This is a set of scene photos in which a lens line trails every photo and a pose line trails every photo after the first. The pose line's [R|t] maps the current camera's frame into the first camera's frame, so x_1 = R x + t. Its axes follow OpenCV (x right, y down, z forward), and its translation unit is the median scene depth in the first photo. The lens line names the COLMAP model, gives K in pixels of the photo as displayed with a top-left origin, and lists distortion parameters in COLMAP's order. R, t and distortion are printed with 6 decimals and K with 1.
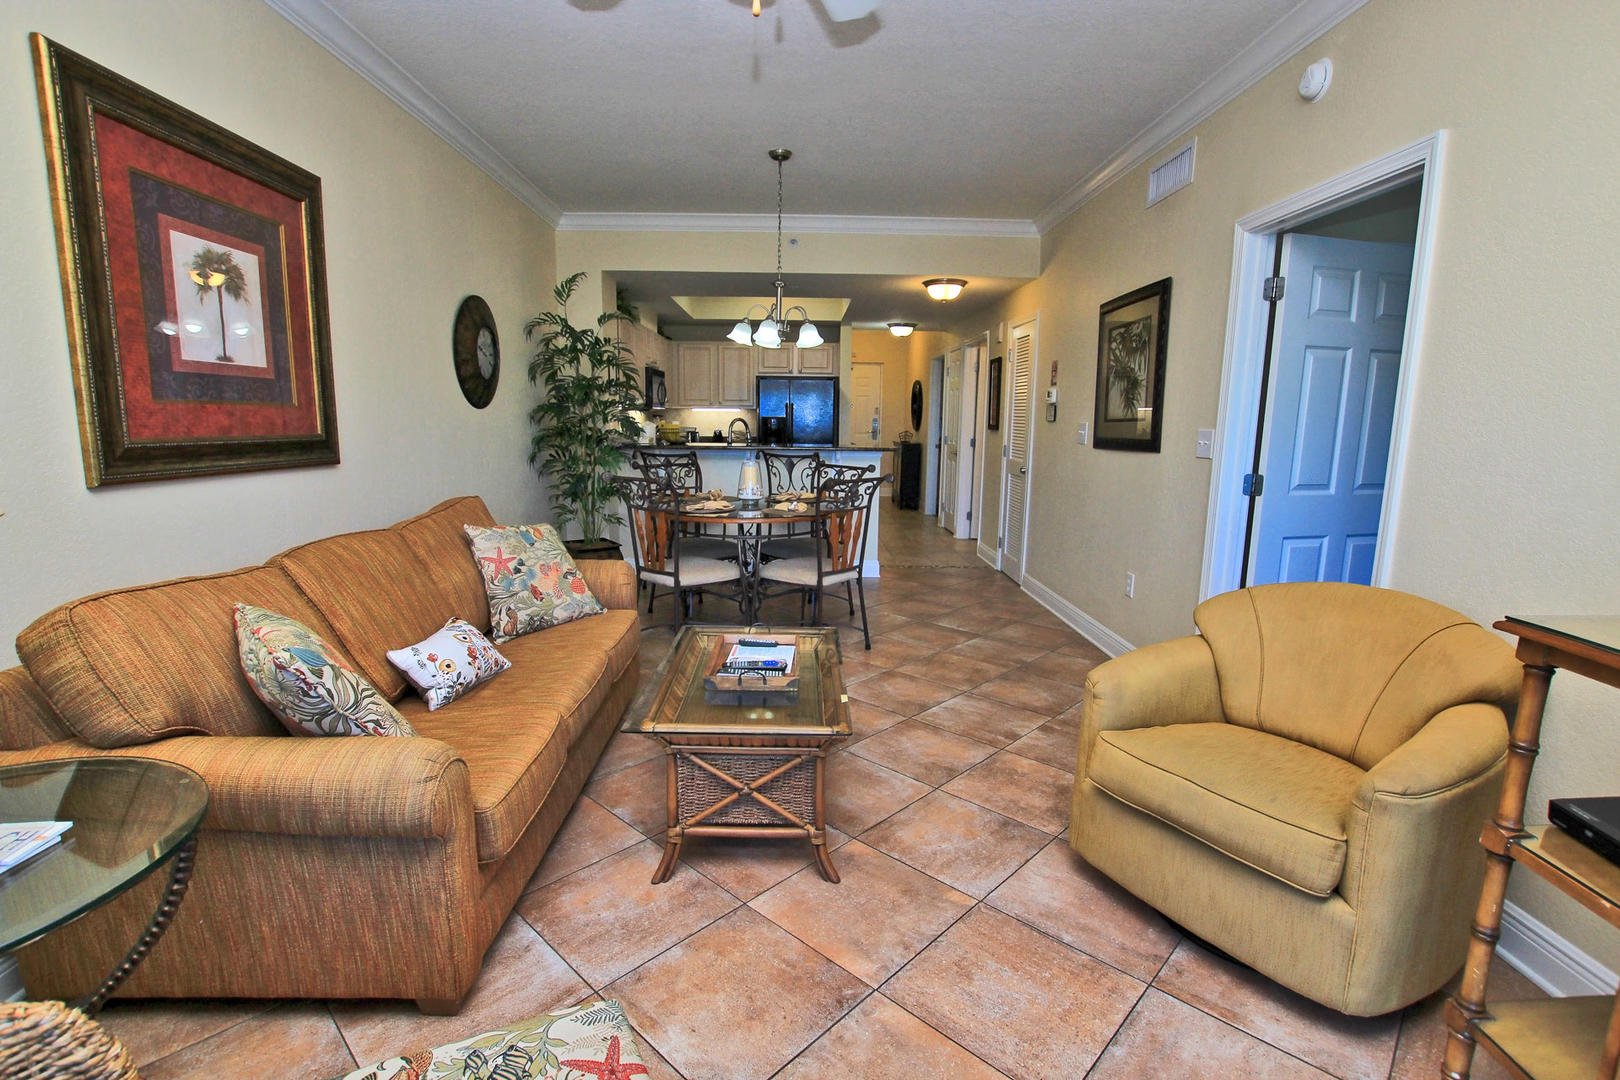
lens RADIAL K [[751.7, 0, 809.5], [0, 751.7, 545.0], [0, 0, 1]] dist [-0.036765, 0.005401]
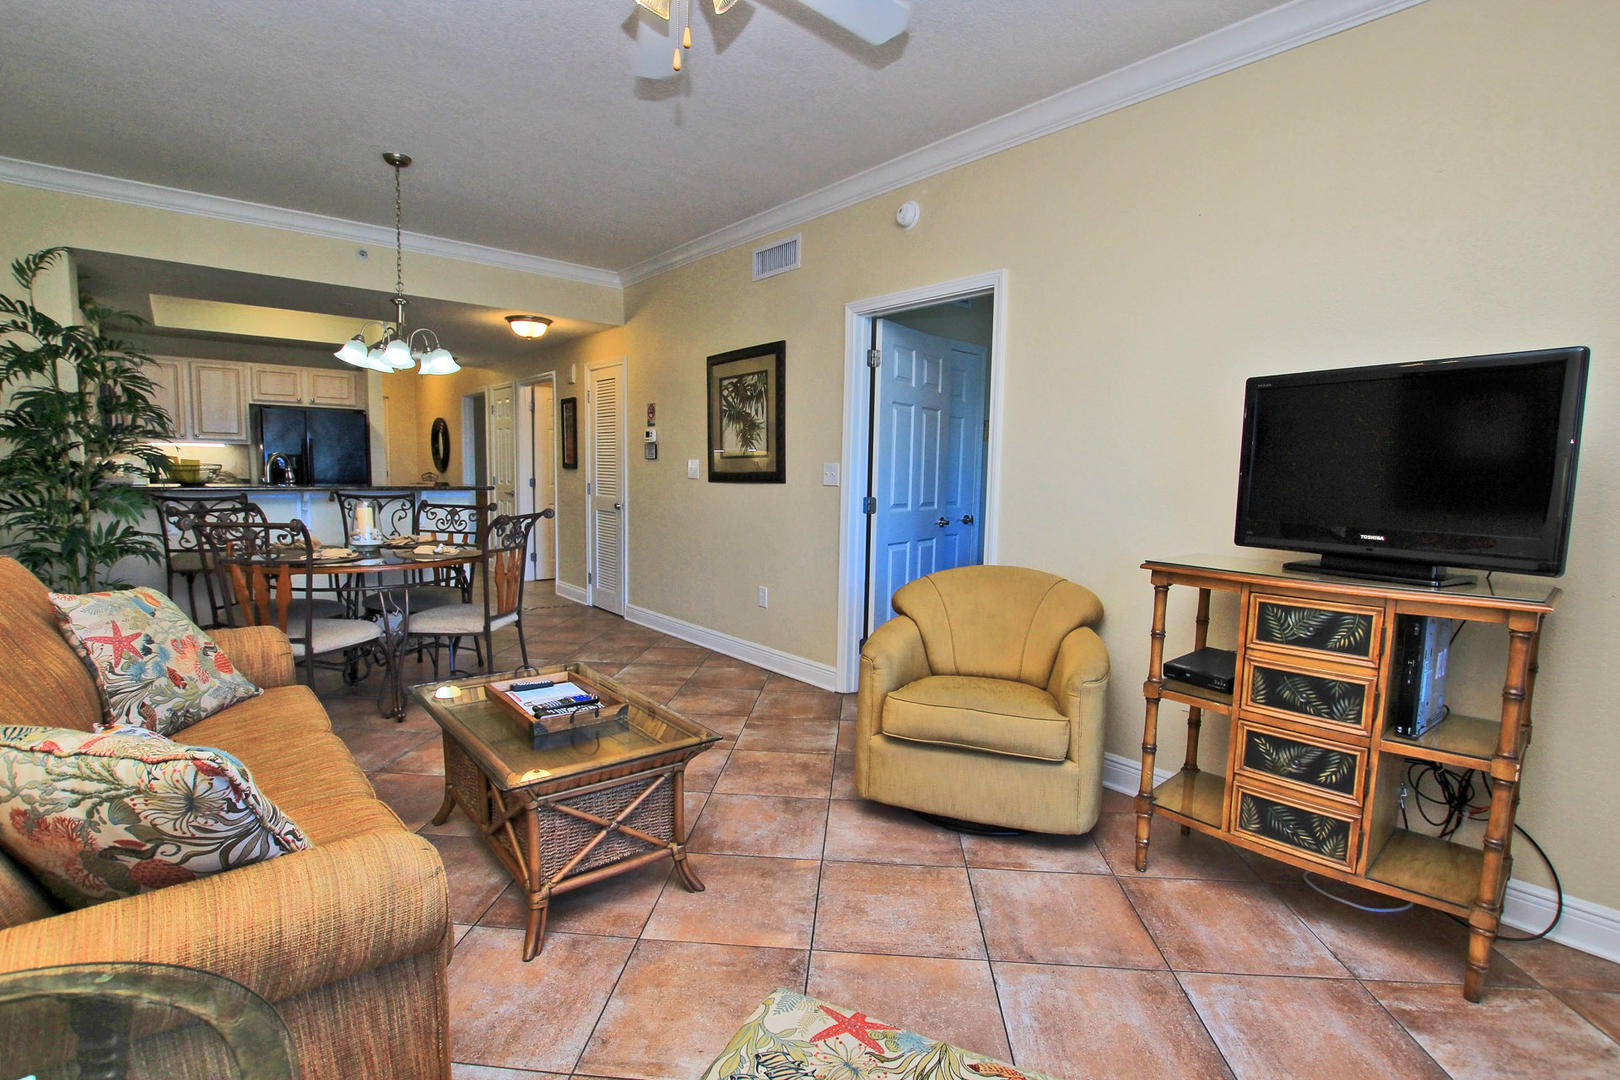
lens RADIAL K [[751.7, 0, 811.5], [0, 751.7, 544.9], [0, 0, 1]] dist [-0.036765, 0.005401]
pose [[0.772375, -0.058857, 0.632434, -0.393760], [0.096029, 0.995073, -0.024671, 0.013636], [-0.627866, 0.079787, 0.774221, 0.055744]]
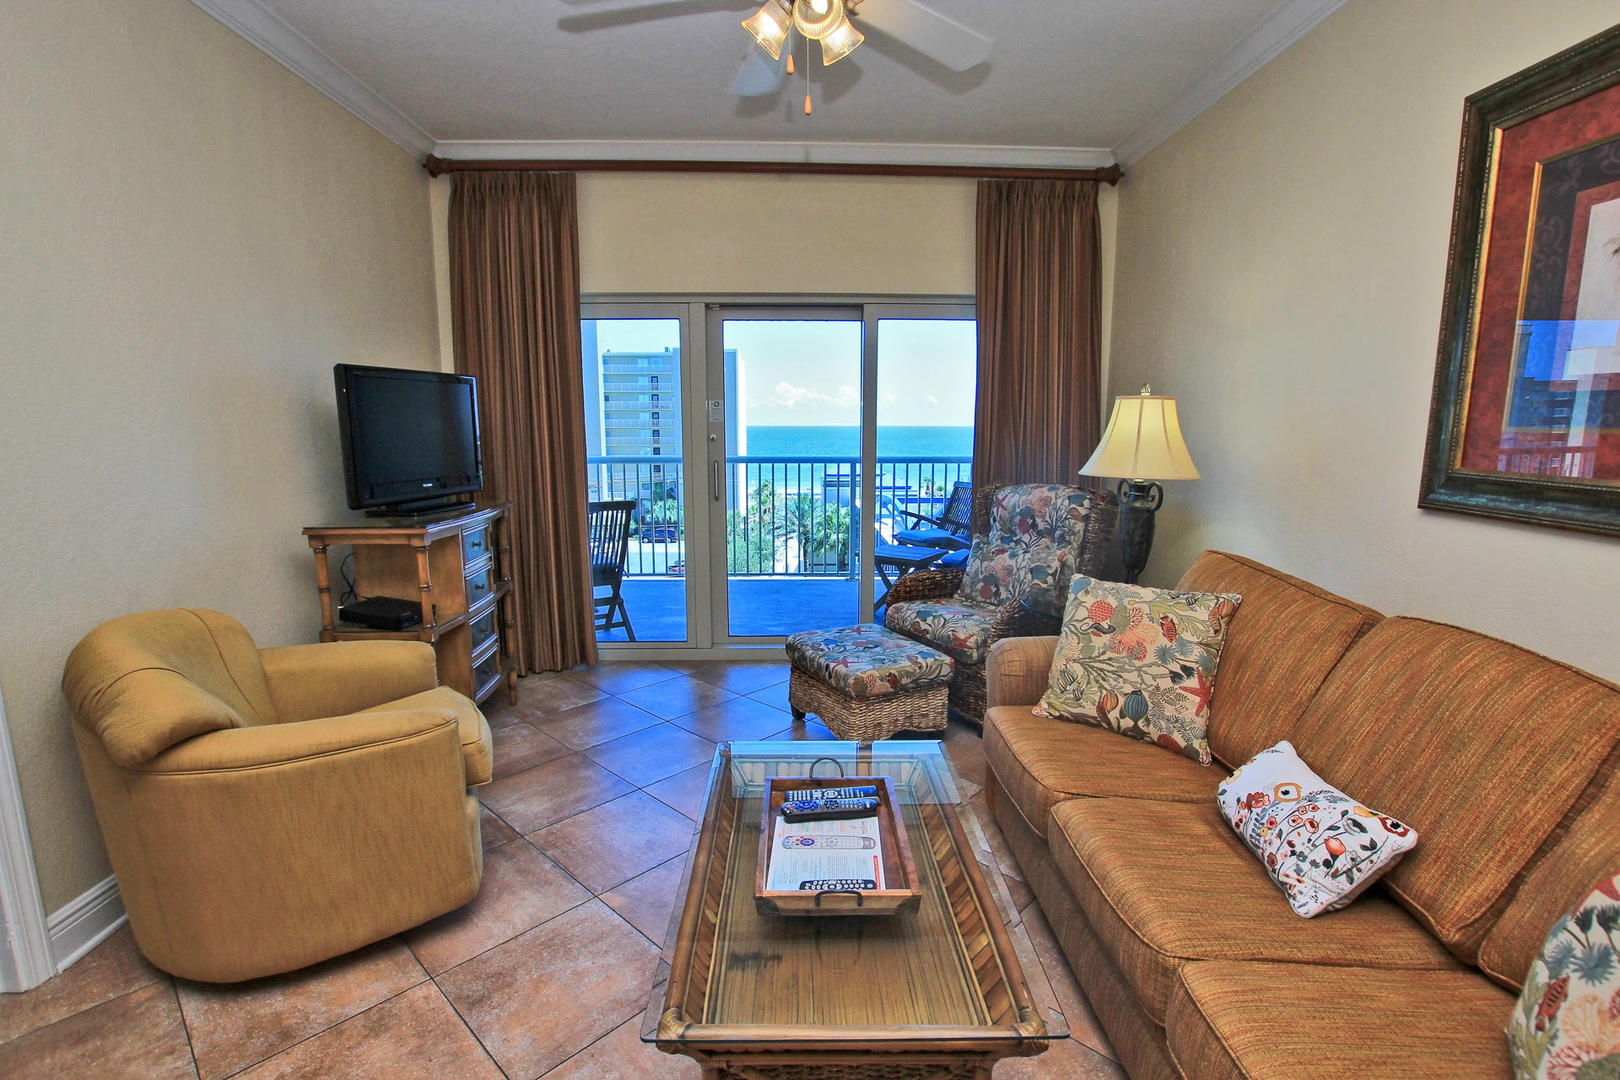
lens RADIAL K [[751.7, 0, 810.4], [0, 751.7, 547.1], [0, 0, 1]] dist [-0.036765, 0.005401]
pose [[-0.999882, -0.012207, -0.009311, -0.044421], [-0.014579, 0.945093, 0.326477, -0.264121], [0.004815, 0.326574, -0.945159, 1.465848]]
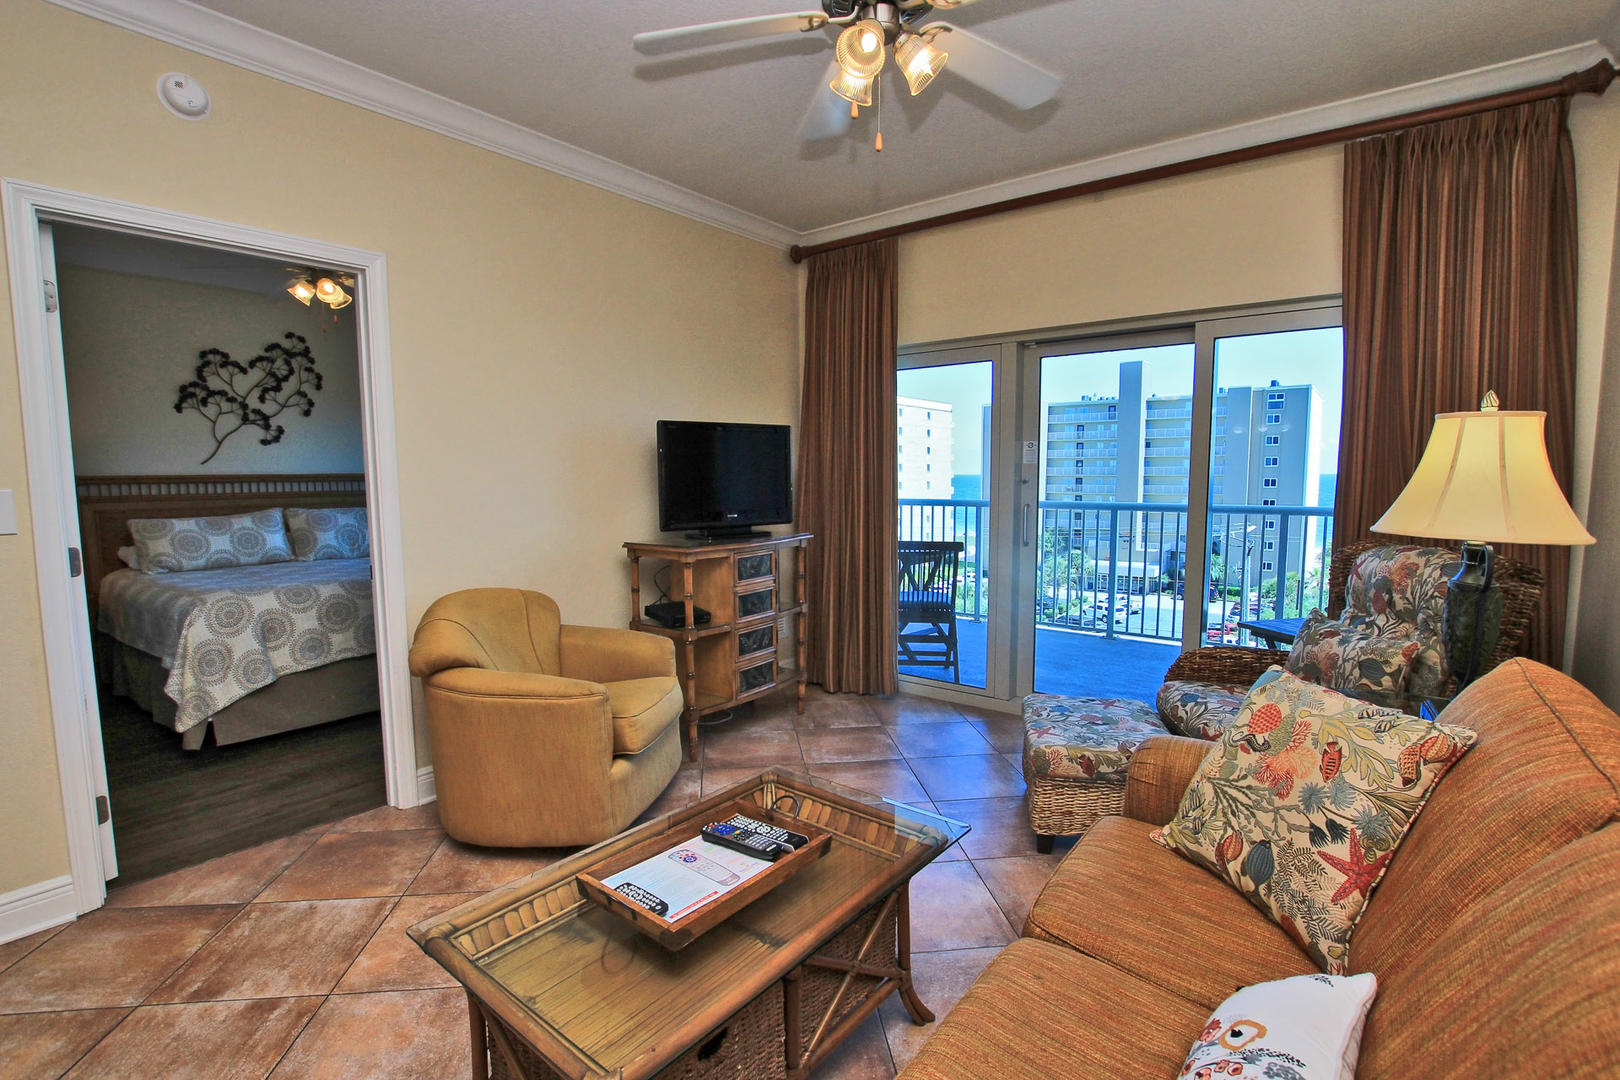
lens RADIAL K [[751.7, 0, 807.3], [0, 751.7, 545.6], [0, 0, 1]] dist [-0.036765, 0.005401]
pose [[-0.771252, -0.068658, 0.632816, -0.494495], [0.104305, 0.967096, 0.232048, -0.229852], [-0.627926, 0.244973, -0.738713, 1.310347]]
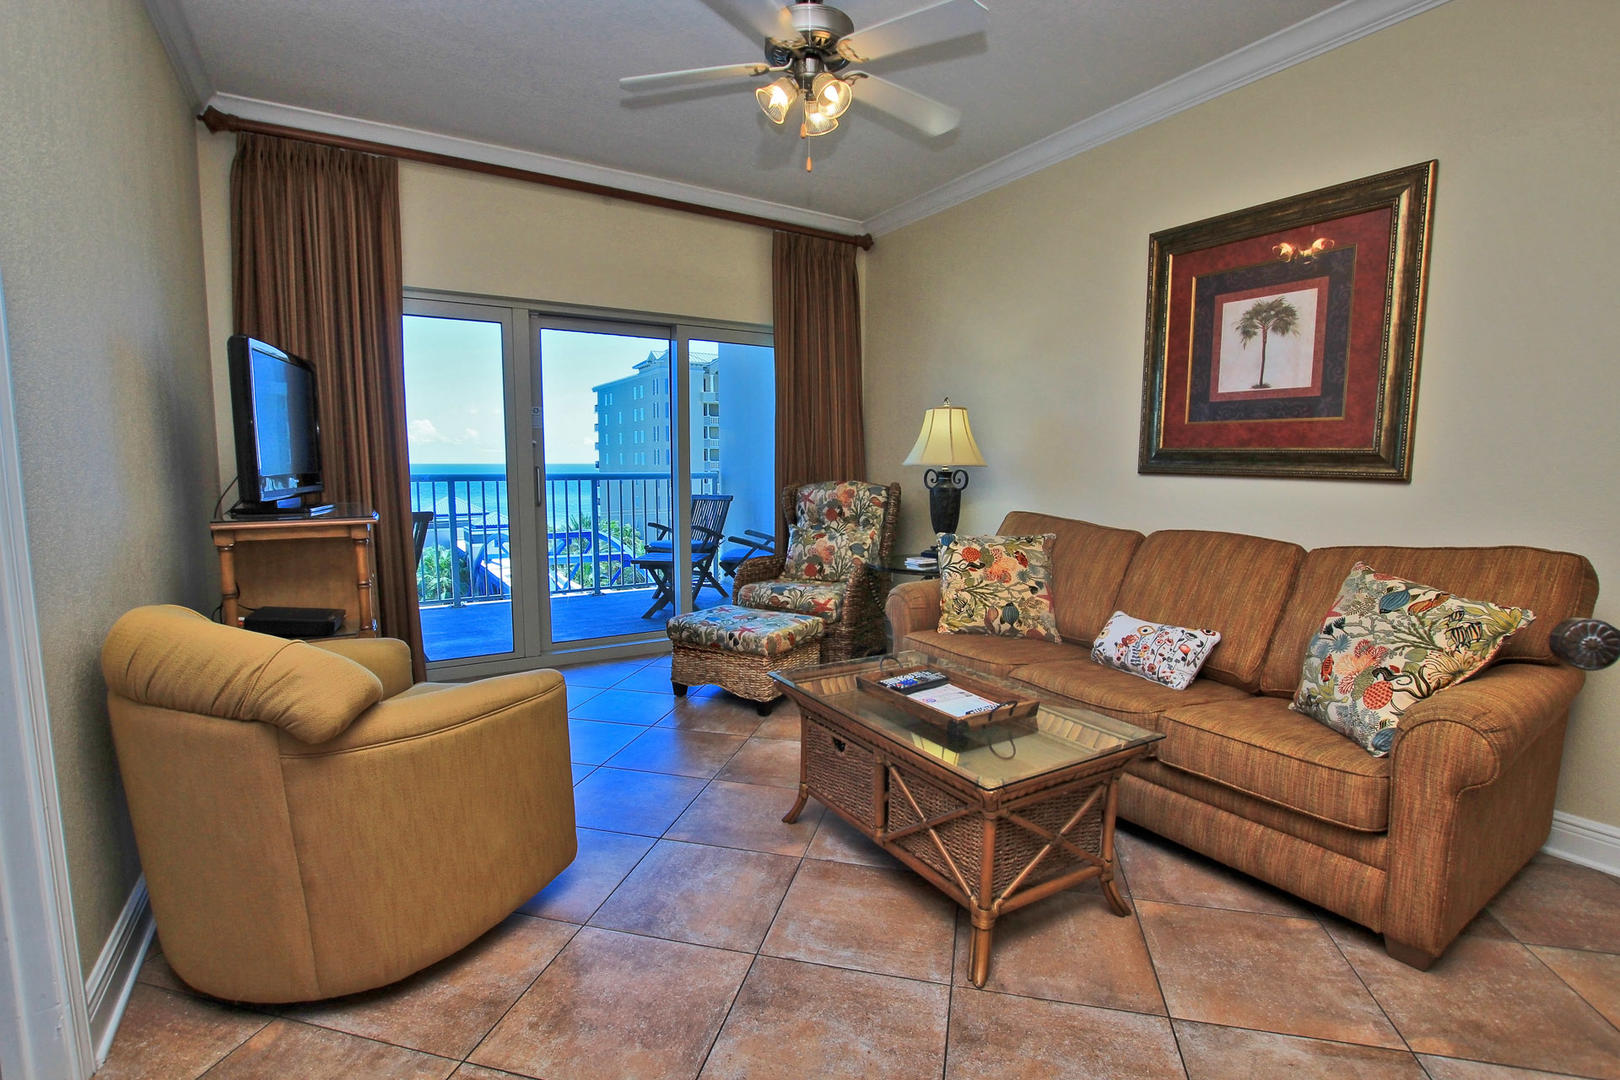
lens RADIAL K [[751.7, 0, 811.6], [0, 751.7, 545.9], [0, 0, 1]] dist [-0.036765, 0.005401]
pose [[-0.860830, 0.040362, -0.507290, 0.471638], [-0.100642, 0.963658, 0.247454, -0.201595], [0.498842, 0.264071, -0.825484, 1.548518]]
